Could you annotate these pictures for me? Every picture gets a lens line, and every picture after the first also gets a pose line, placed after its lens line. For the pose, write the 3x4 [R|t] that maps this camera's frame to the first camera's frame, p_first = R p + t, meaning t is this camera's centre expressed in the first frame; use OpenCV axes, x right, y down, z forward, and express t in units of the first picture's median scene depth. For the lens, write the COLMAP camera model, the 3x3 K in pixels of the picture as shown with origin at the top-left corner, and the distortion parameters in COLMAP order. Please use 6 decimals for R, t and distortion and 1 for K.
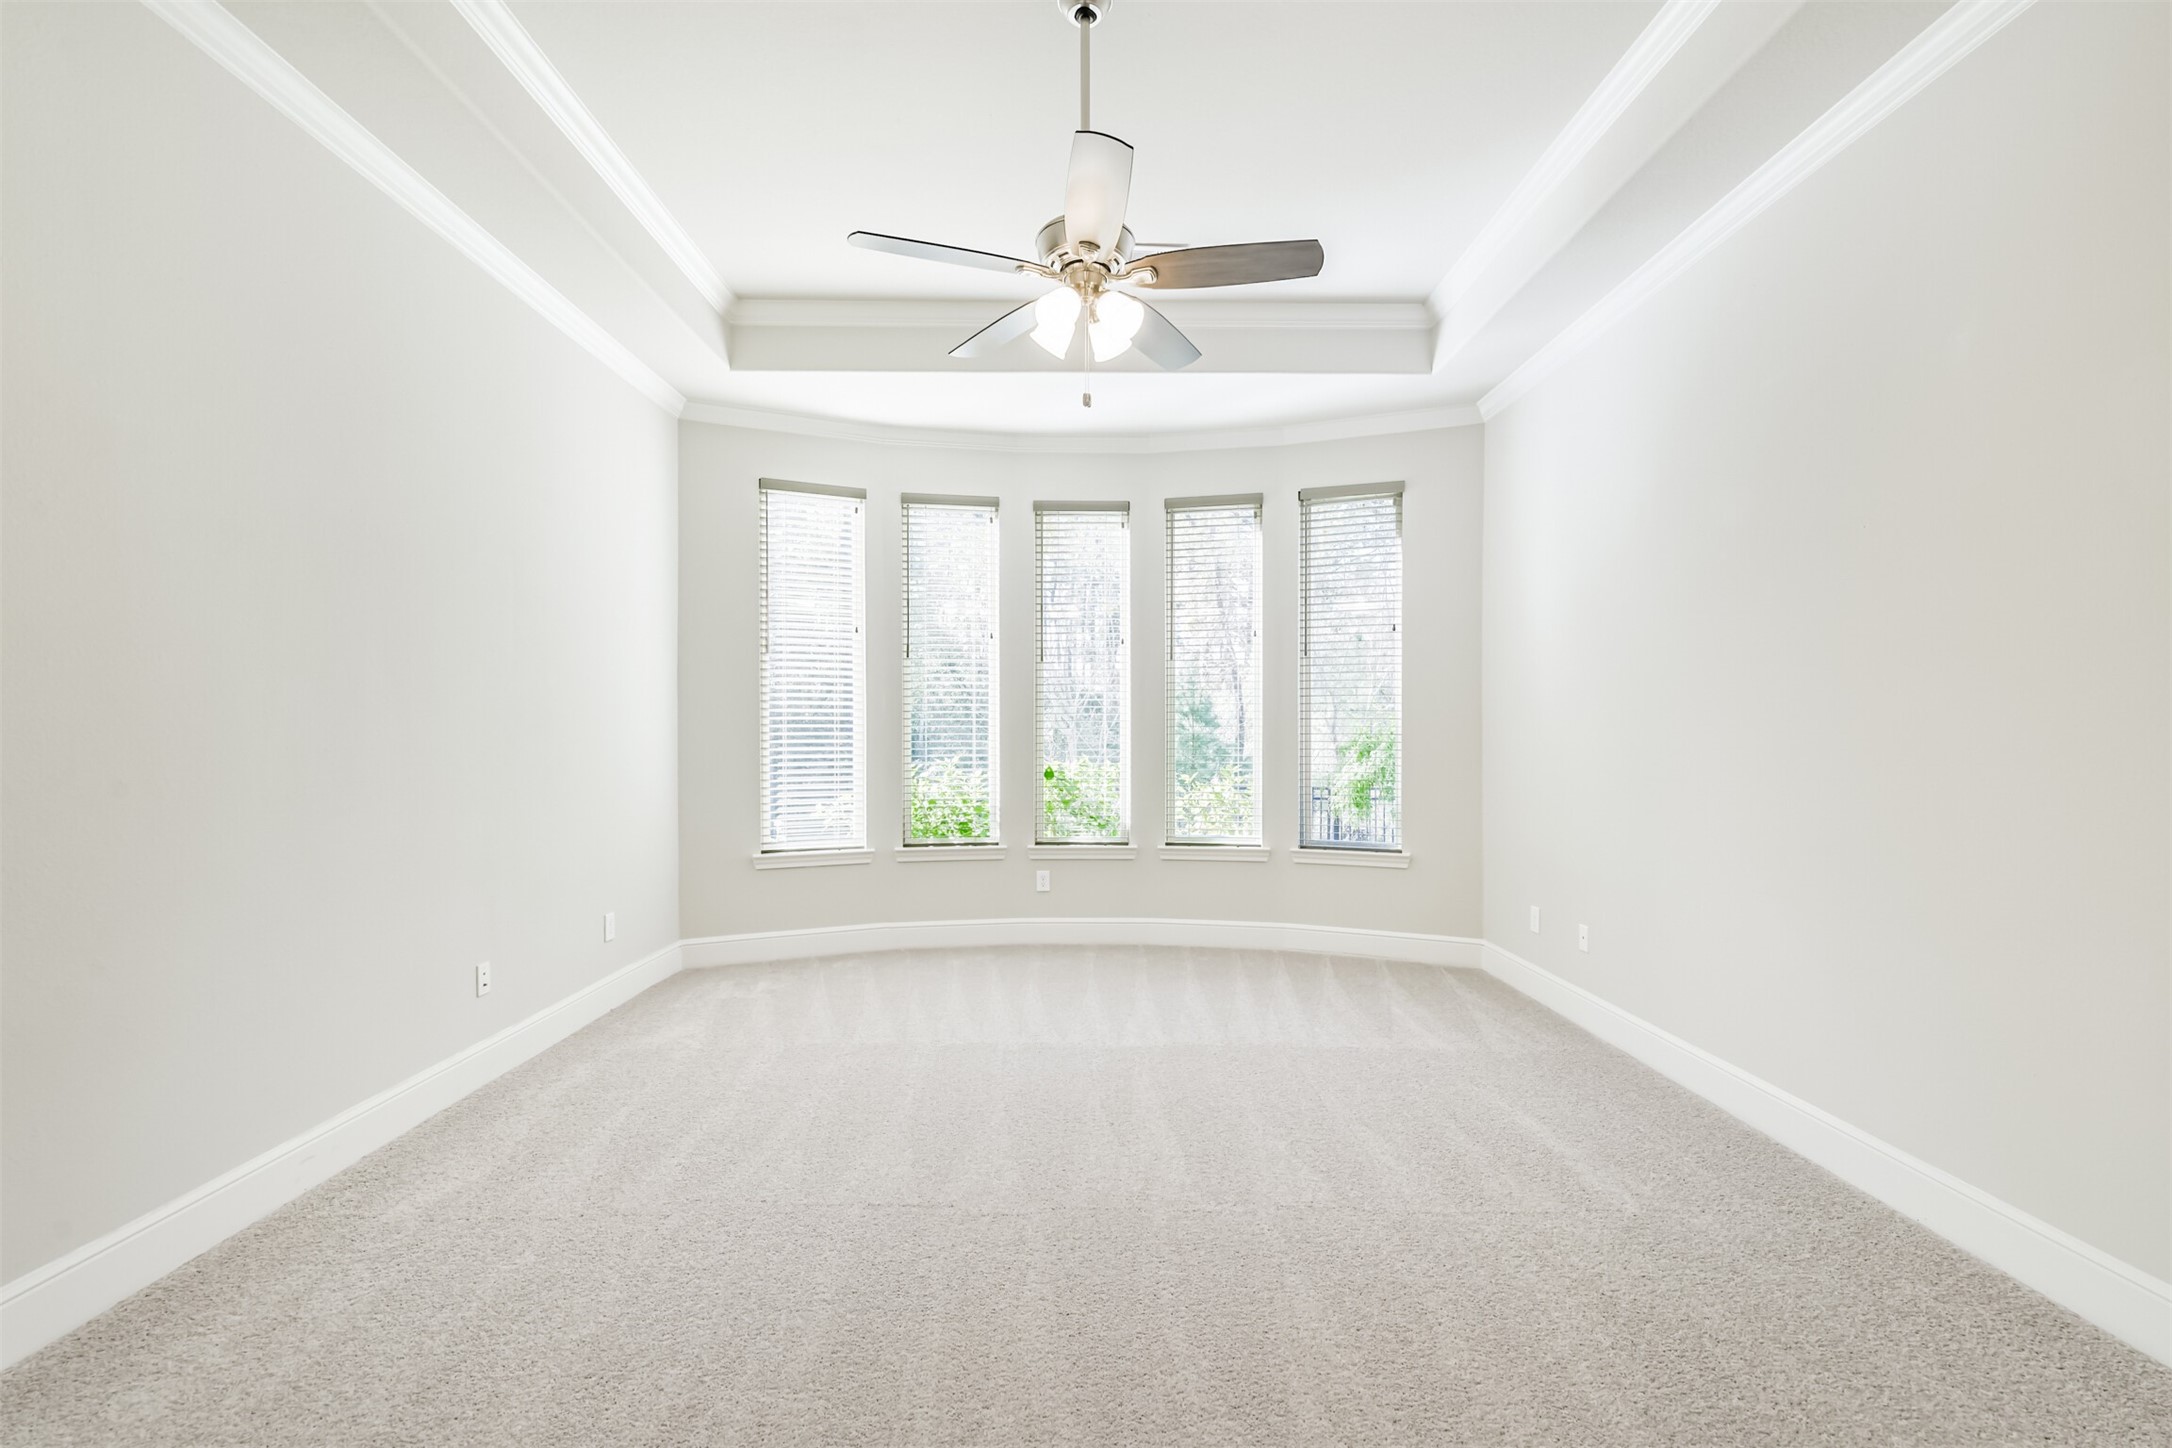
lens RADIAL K [[932.3, 0, 1086.6], [0, 932.3, 725.9], [0, 0, 1]] dist [0.016499, -0.006660]
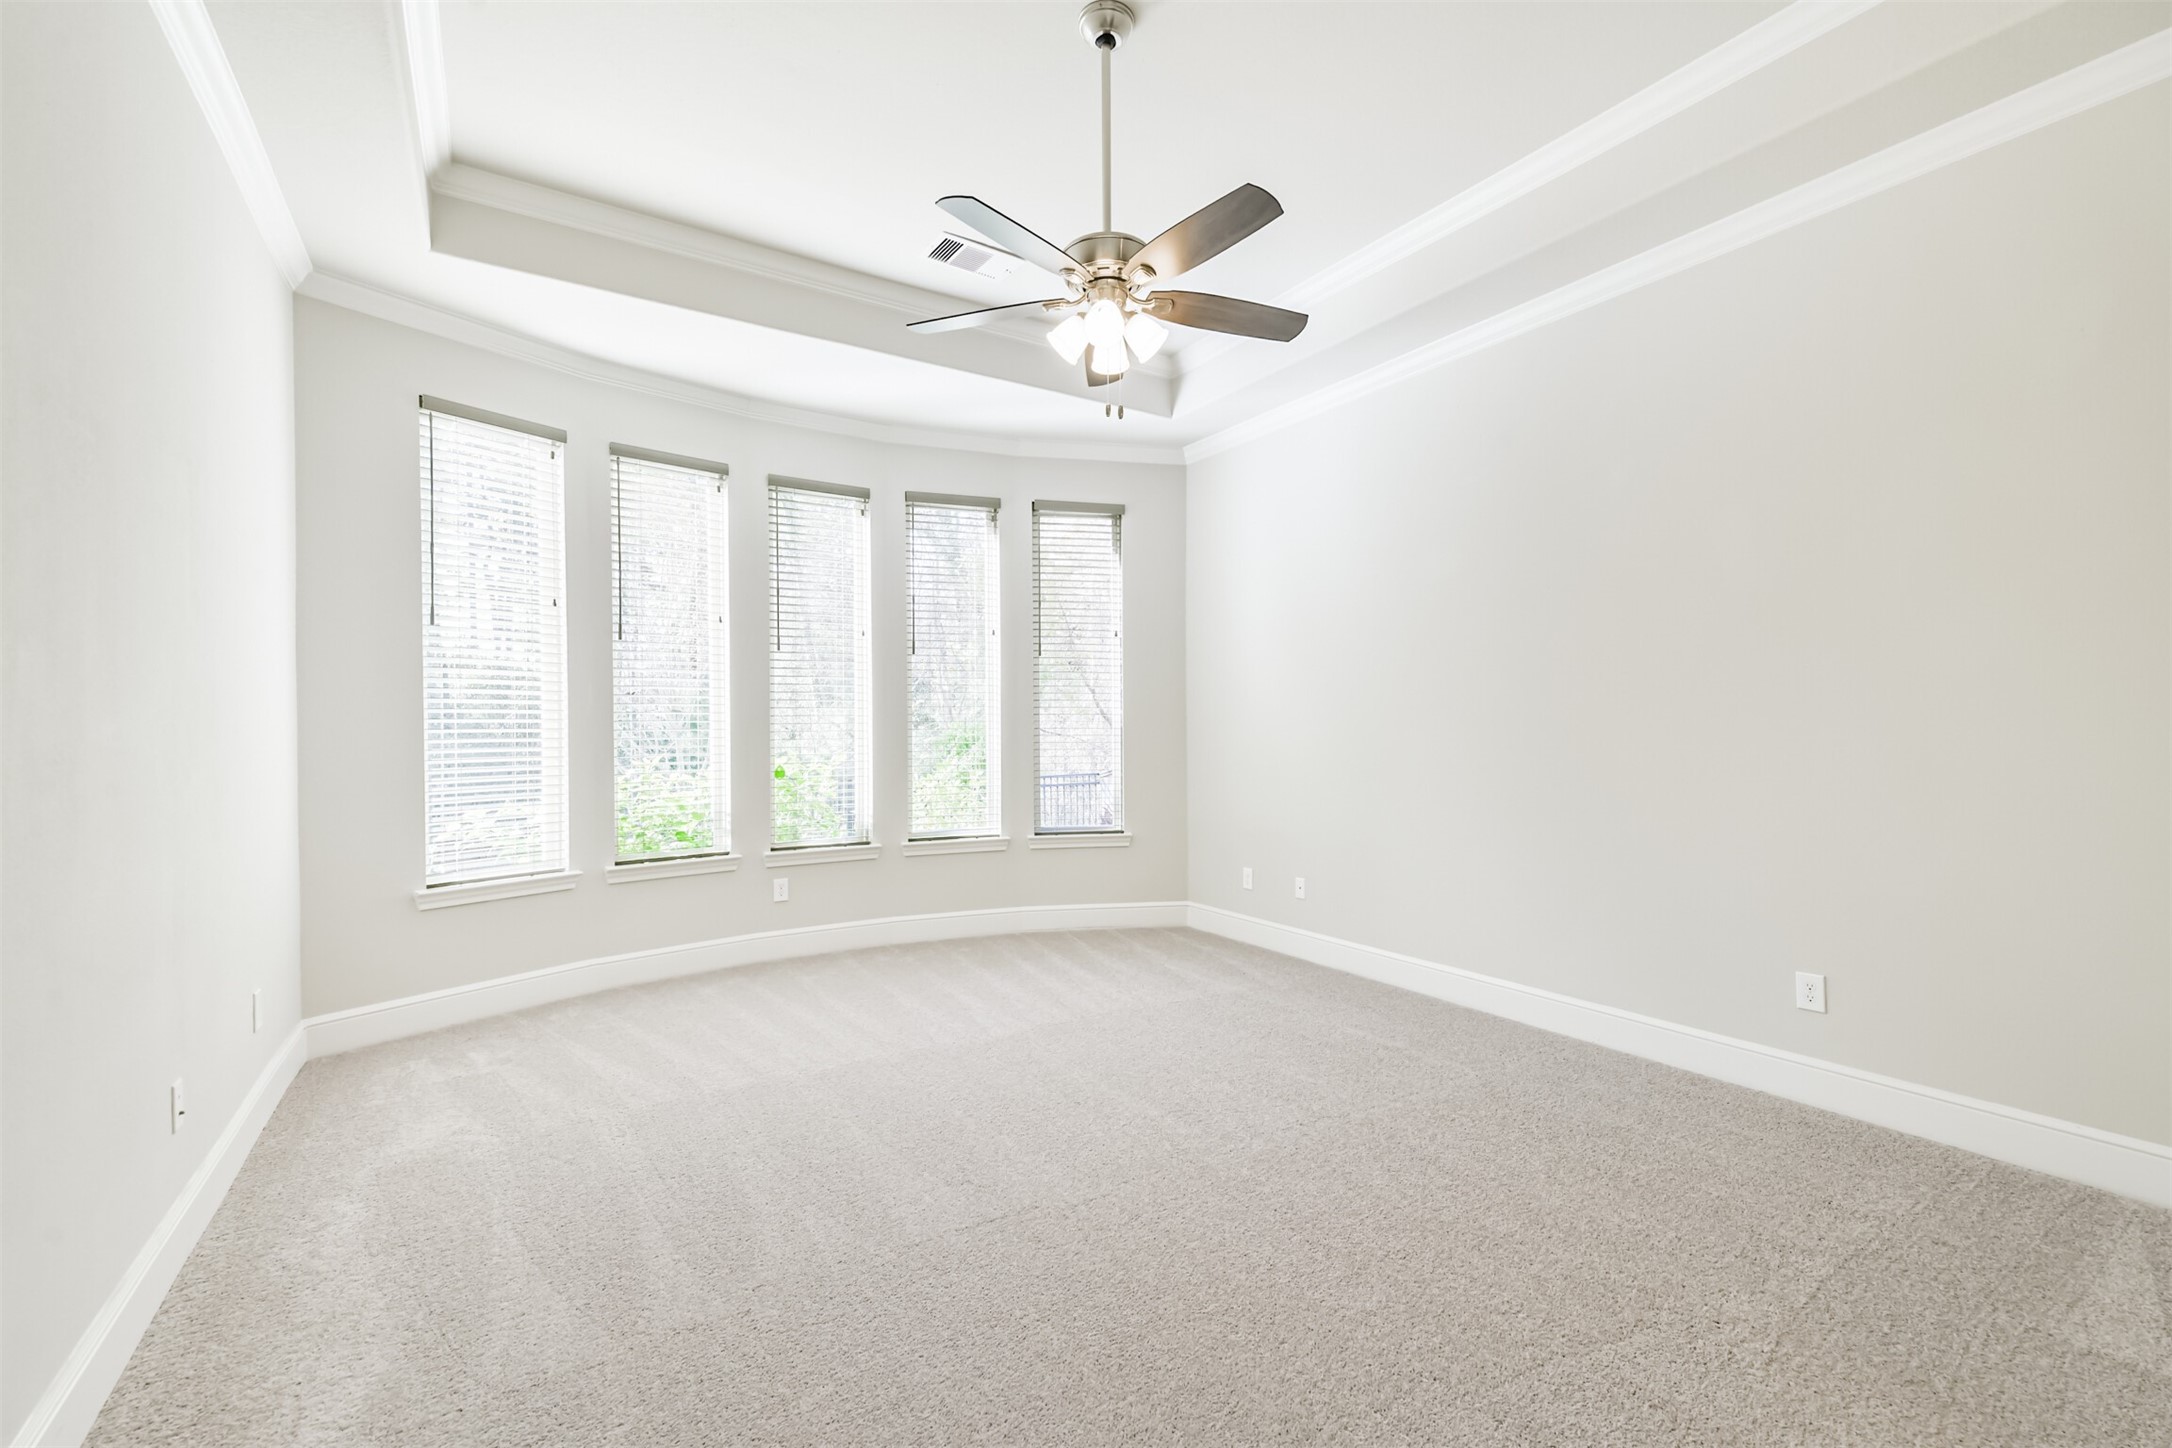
lens RADIAL K [[932.3, 0, 1089.3], [0, 932.3, 723.4], [0, 0, 1]] dist [0.016499, -0.006660]
pose [[0.844158, -0.000915, 0.536093, -0.303924], [-0.000638, 0.999996, 0.002711, -0.000473], [-0.536093, -0.002630, 0.844155, 0.066294]]
